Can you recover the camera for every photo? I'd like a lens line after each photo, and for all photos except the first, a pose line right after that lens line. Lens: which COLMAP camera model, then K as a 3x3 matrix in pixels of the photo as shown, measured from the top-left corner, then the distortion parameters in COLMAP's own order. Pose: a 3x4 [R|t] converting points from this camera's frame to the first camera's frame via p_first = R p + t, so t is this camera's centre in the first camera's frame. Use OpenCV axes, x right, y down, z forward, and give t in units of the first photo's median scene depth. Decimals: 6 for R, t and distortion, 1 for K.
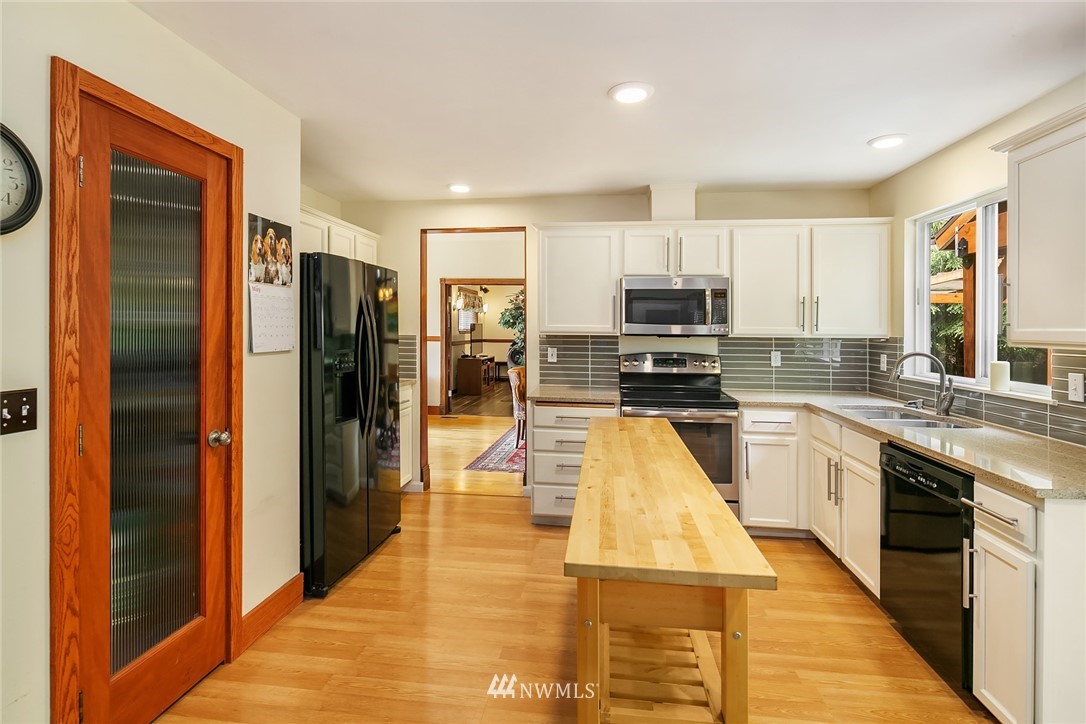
lens RADIAL K [[529.4, 0, 544.4], [0, 529.4, 325.1], [0, 0, 1]] dist [0.001842, -0.003881]
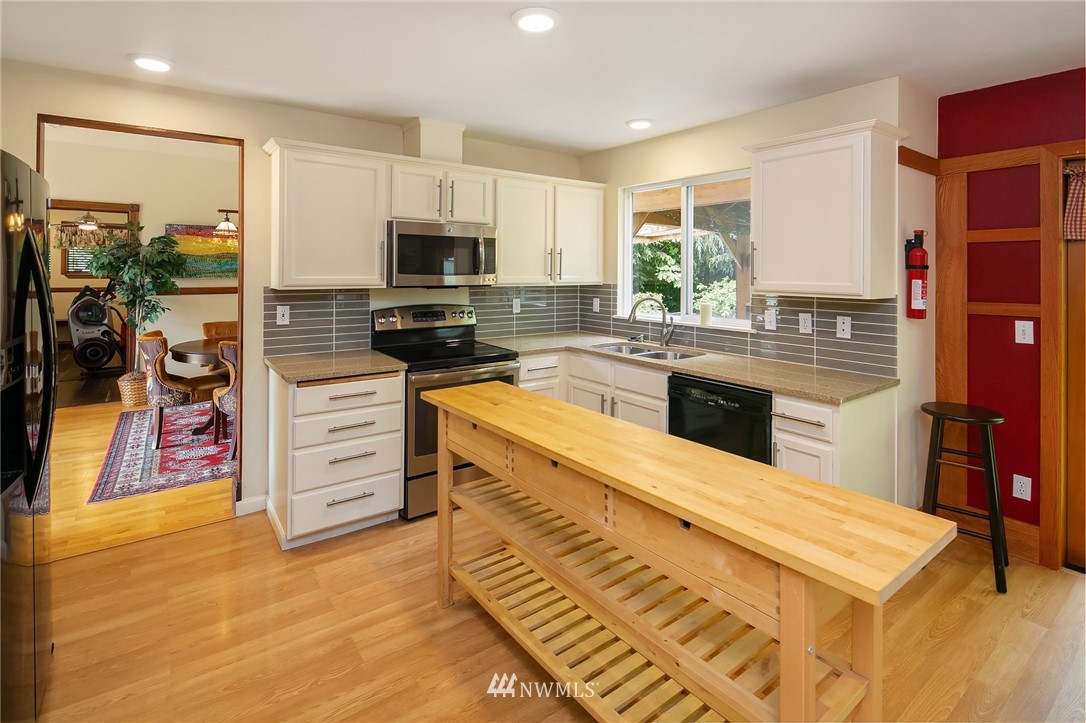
lens RADIAL K [[529.4, 0, 534.5], [0, 529.4, 258.2], [0, 0, 1]] dist [0.001842, -0.003881]
pose [[0.721434, 0.011048, 0.692395, -0.277721], [-0.003825, 0.999921, -0.011970, -0.019139], [-0.692473, 0.005987, 0.721419, 0.229625]]
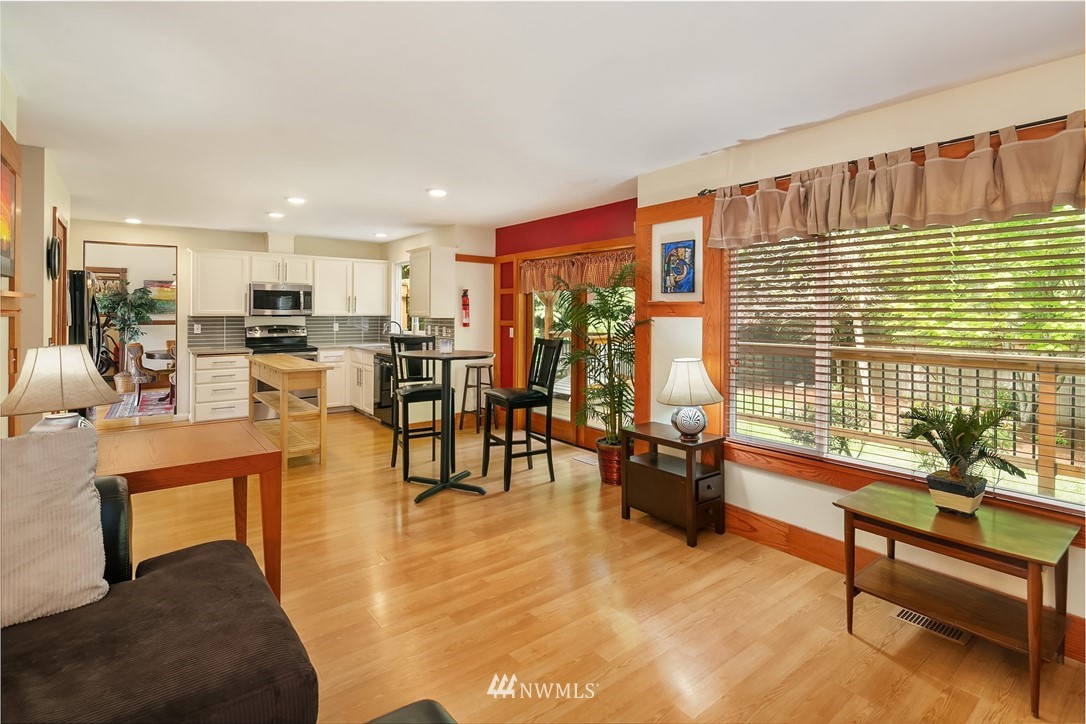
lens RADIAL K [[529.4, 0, 546.2], [0, 529.4, 302.5], [0, 0, 1]] dist [0.001842, -0.003881]
pose [[0.700407, 0.008386, 0.713694, -0.429710], [-0.001726, 0.999948, -0.010055, -0.009051], [-0.713741, 0.005811, 0.700385, -0.958976]]
